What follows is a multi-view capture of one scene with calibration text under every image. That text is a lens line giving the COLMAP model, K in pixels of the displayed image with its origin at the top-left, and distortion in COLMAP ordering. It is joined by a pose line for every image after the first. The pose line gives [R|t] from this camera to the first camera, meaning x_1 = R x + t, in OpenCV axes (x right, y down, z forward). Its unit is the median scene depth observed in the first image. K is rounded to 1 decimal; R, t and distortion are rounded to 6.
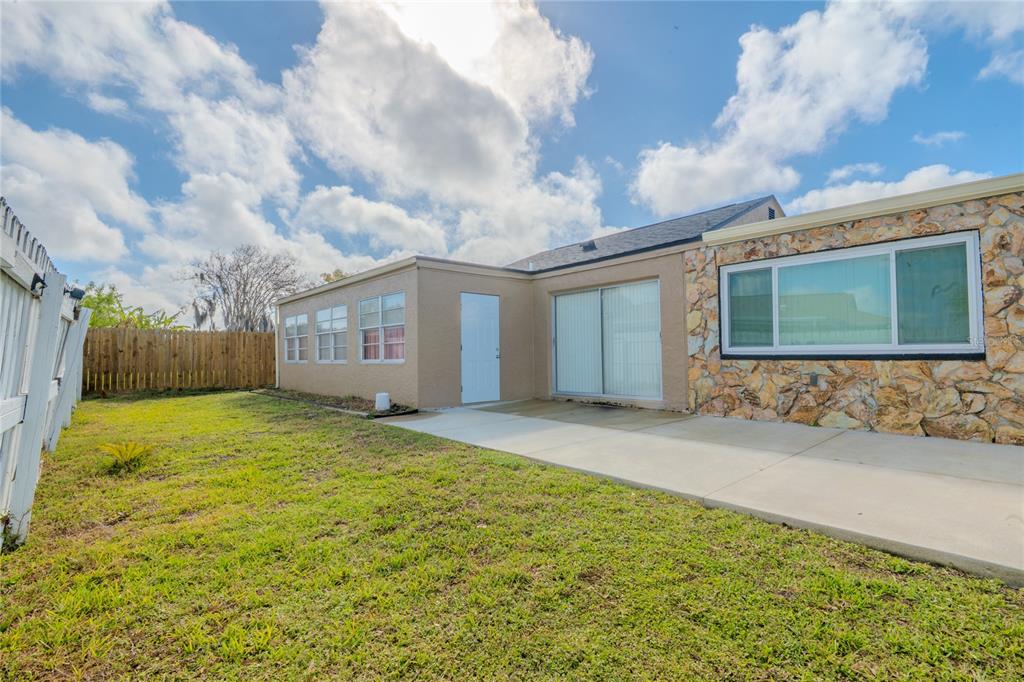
lens RADIAL K [[490.6, 0, 513.7], [0, 490.6, 341.6], [0, 0, 1]] dist [-0.002100, -0.001240]
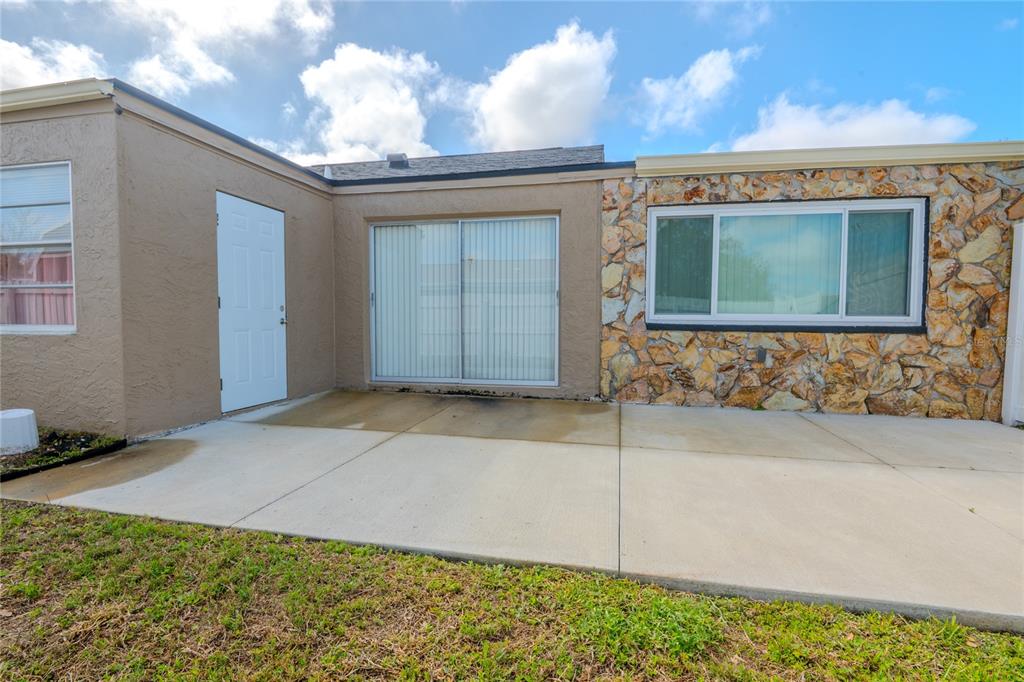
lens RADIAL K [[490.6, 0, 513.0], [0, 490.6, 343.4], [0, 0, 1]] dist [-0.002100, -0.001240]
pose [[0.802707, -0.013428, 0.596223, -0.224332], [-0.031931, 0.997345, 0.065451, 0.015529], [-0.595519, -0.071576, 0.800147, 0.565471]]
